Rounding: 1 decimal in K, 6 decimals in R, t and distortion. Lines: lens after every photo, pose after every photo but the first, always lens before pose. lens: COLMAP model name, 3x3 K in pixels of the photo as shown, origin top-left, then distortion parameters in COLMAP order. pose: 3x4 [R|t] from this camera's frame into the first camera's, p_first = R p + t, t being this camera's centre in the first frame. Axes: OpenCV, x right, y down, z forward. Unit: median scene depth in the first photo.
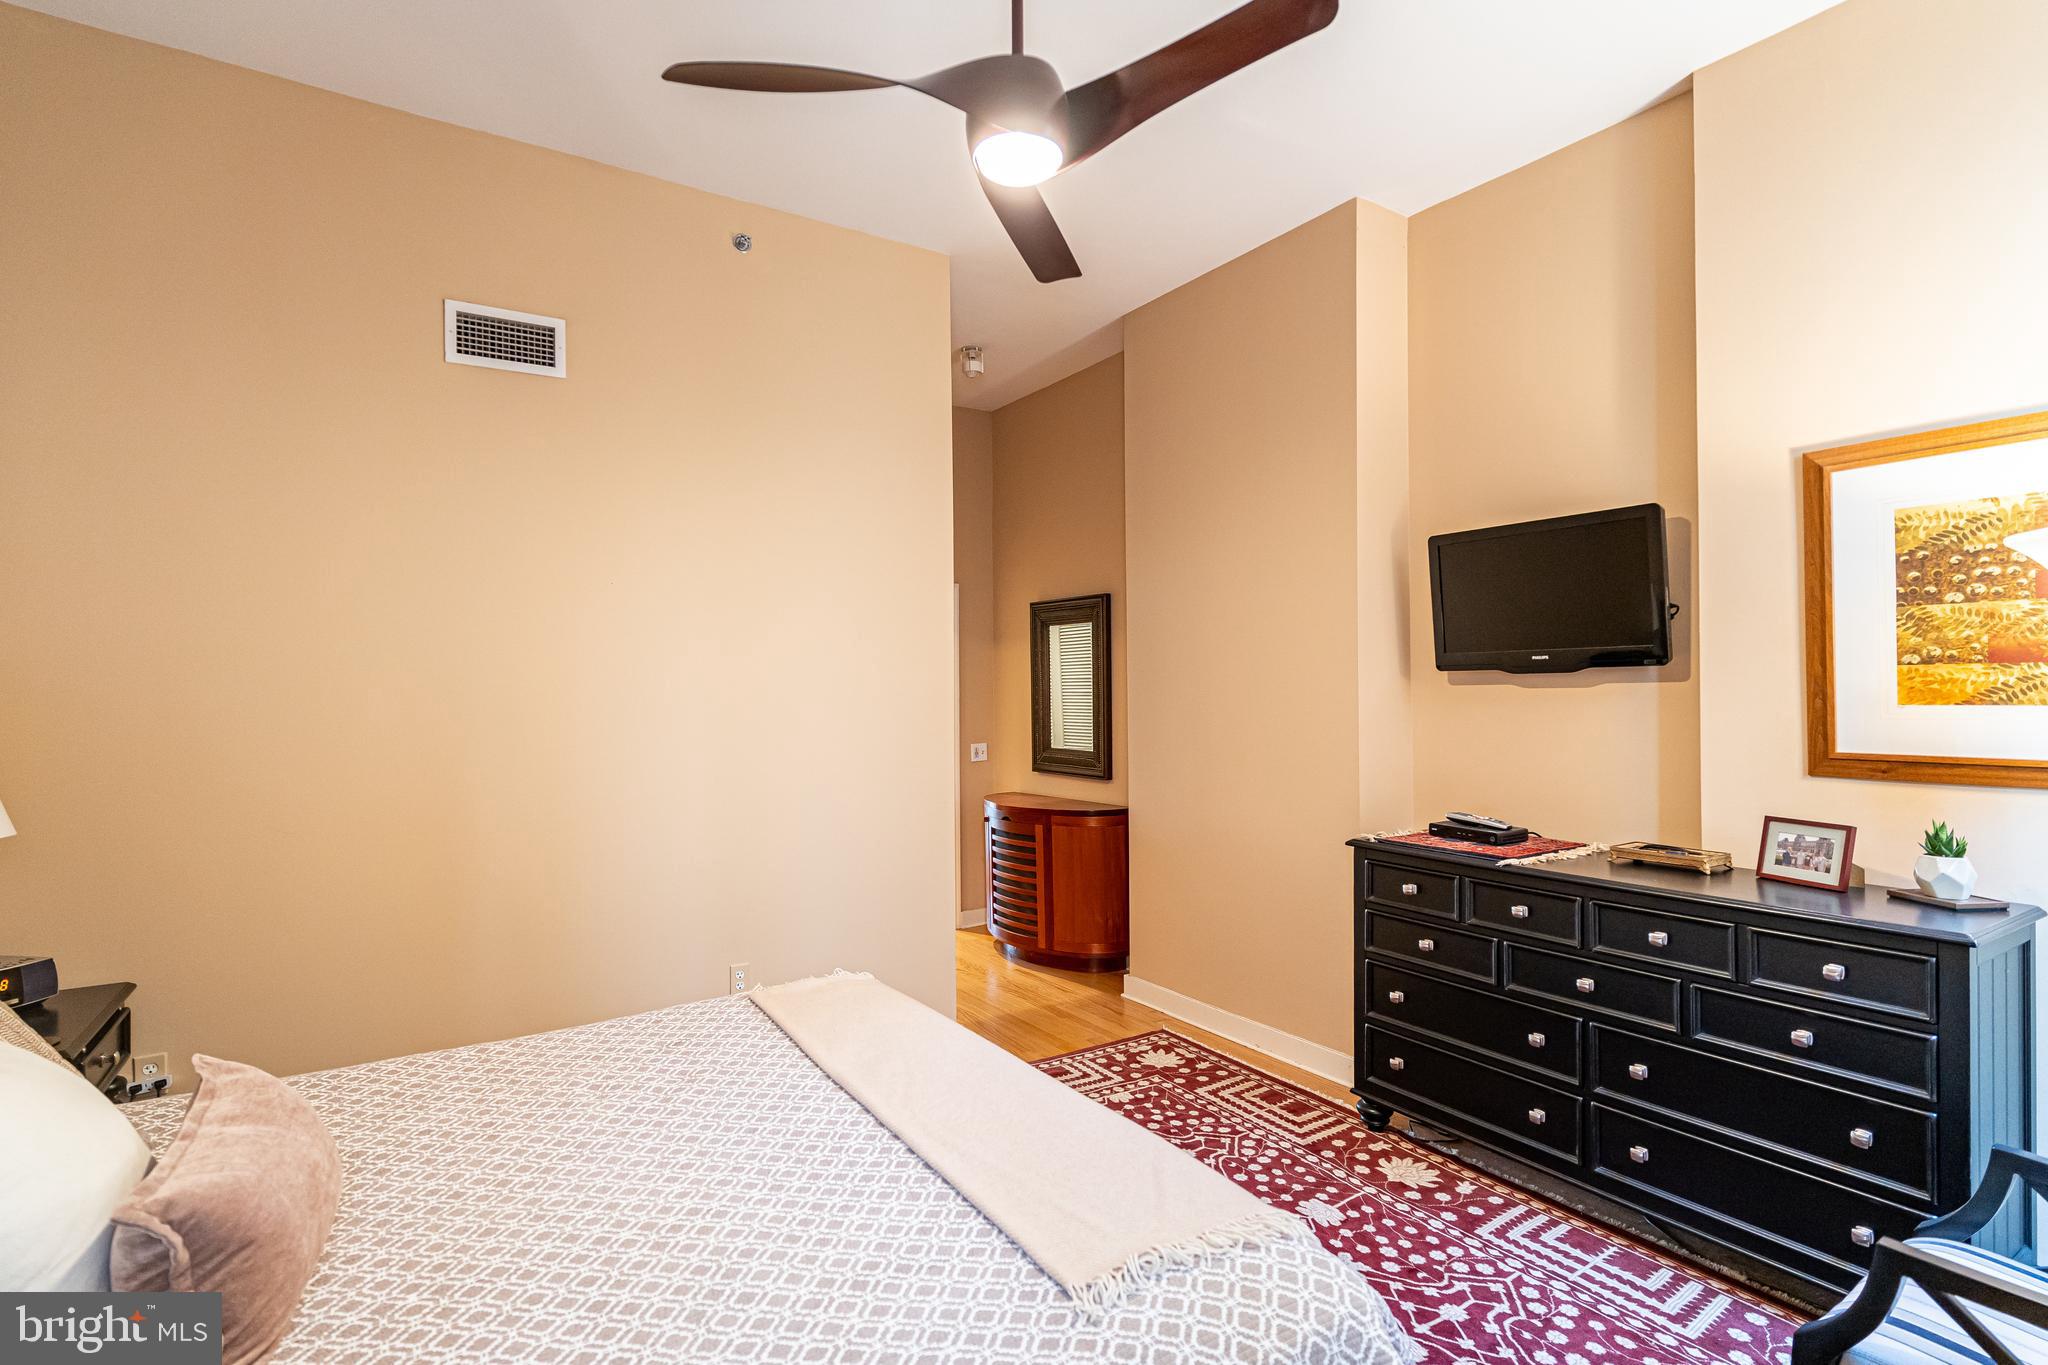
lens RADIAL K [[998.2, 0, 1011.2], [0, 998.2, 683.0], [0, 0, 1]] dist [0.001378, 0.000617]
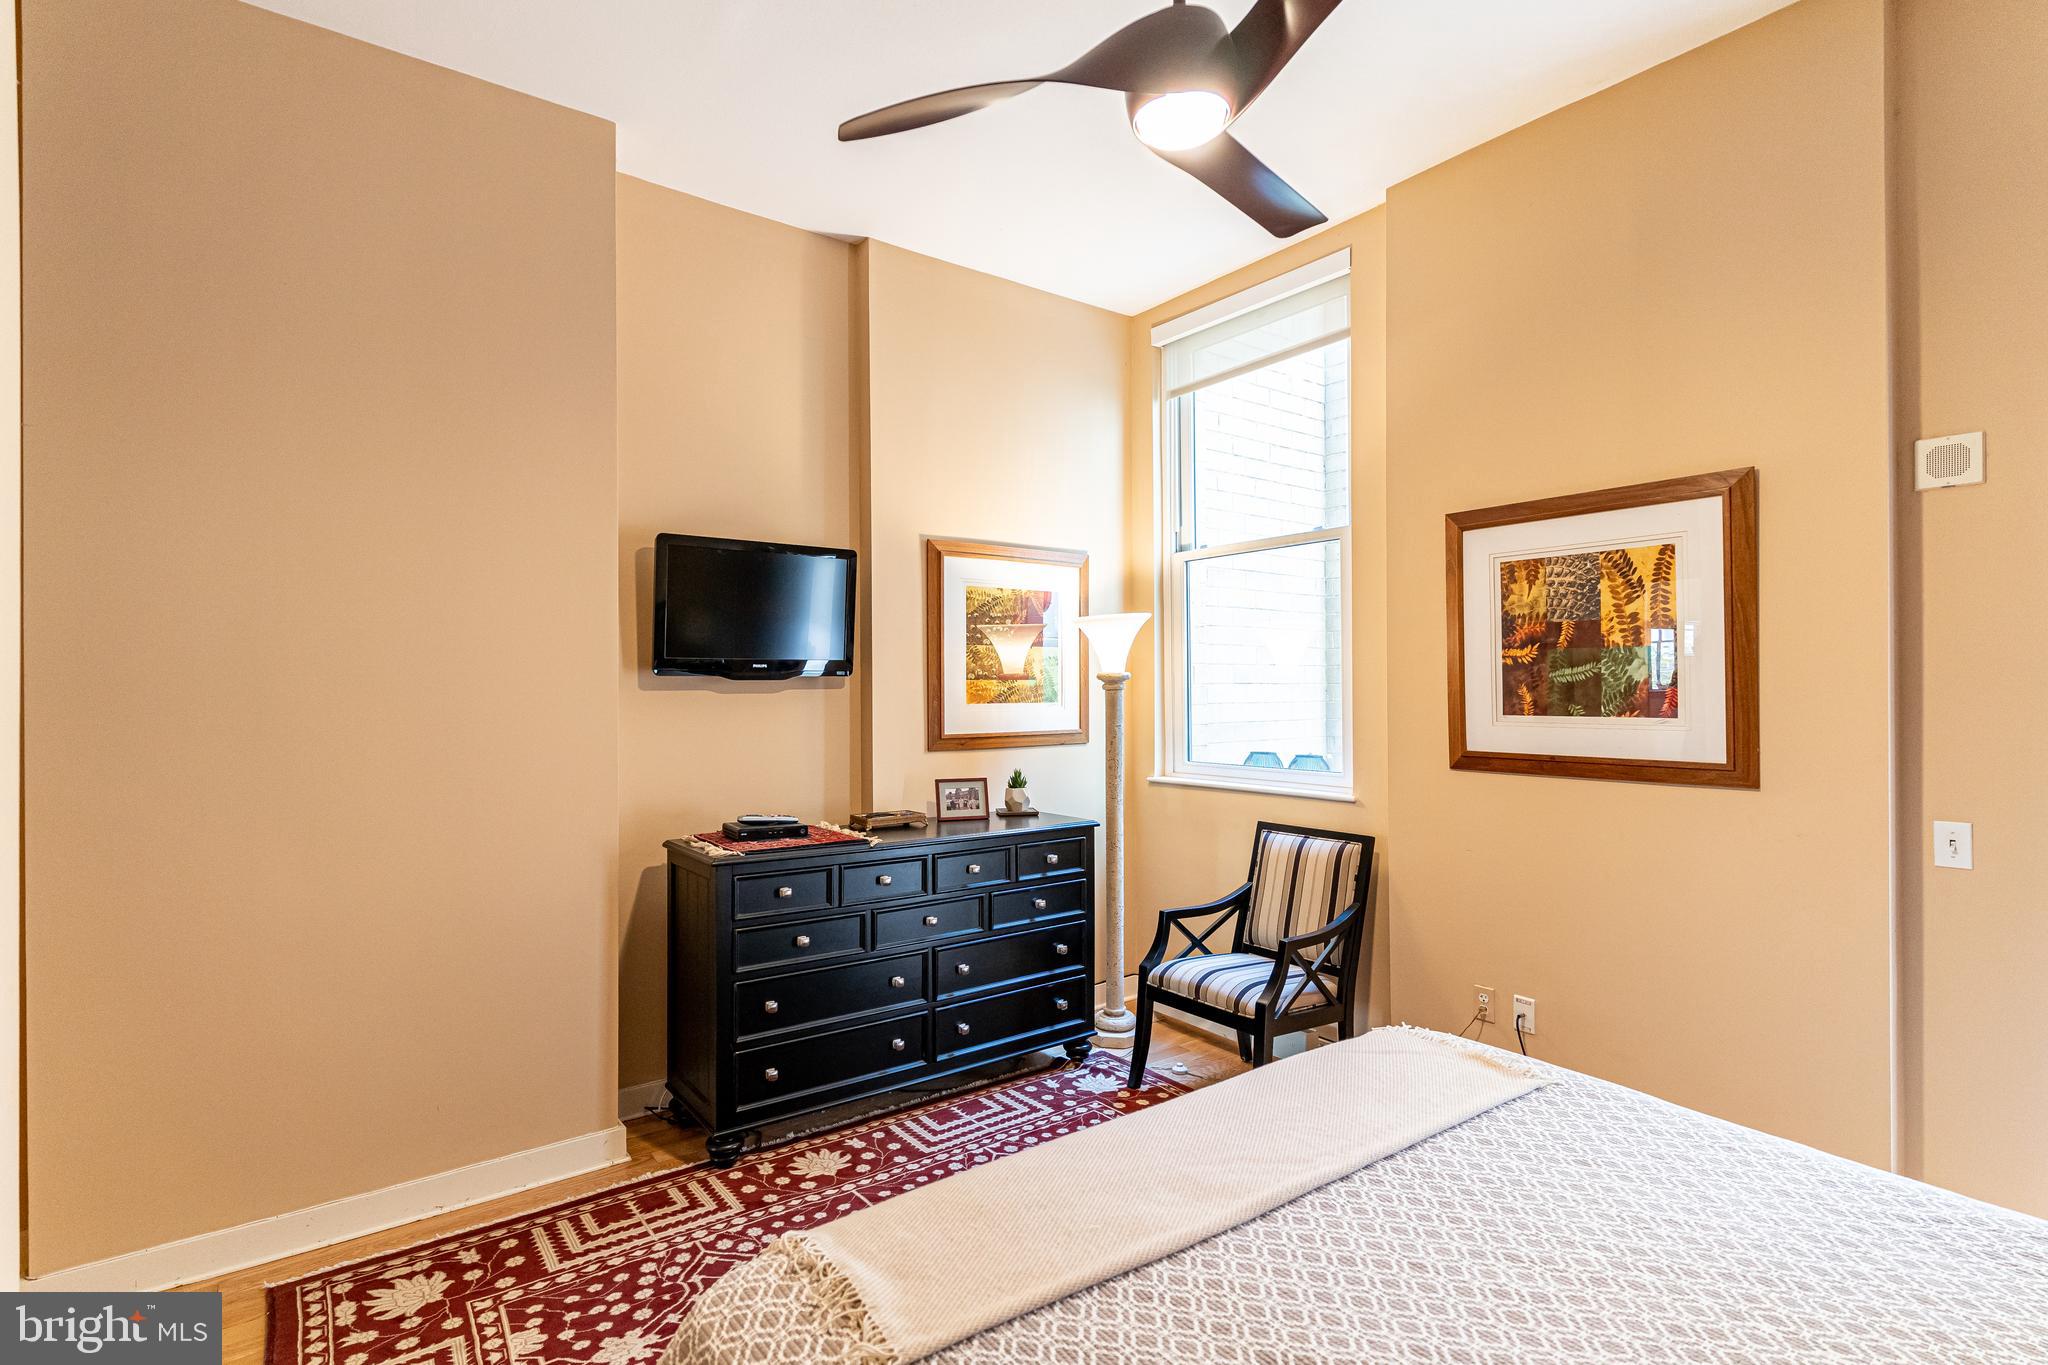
lens RADIAL K [[998.2, 0, 1011.2], [0, 998.2, 683.0], [0, 0, 1]] dist [0.001378, 0.000617]
pose [[-0.075141, 0.012921, 0.997089, -0.687382], [-0.003784, 0.999905, -0.013242, 0.008054], [-0.997166, -0.004768, -0.075085, 0.934803]]
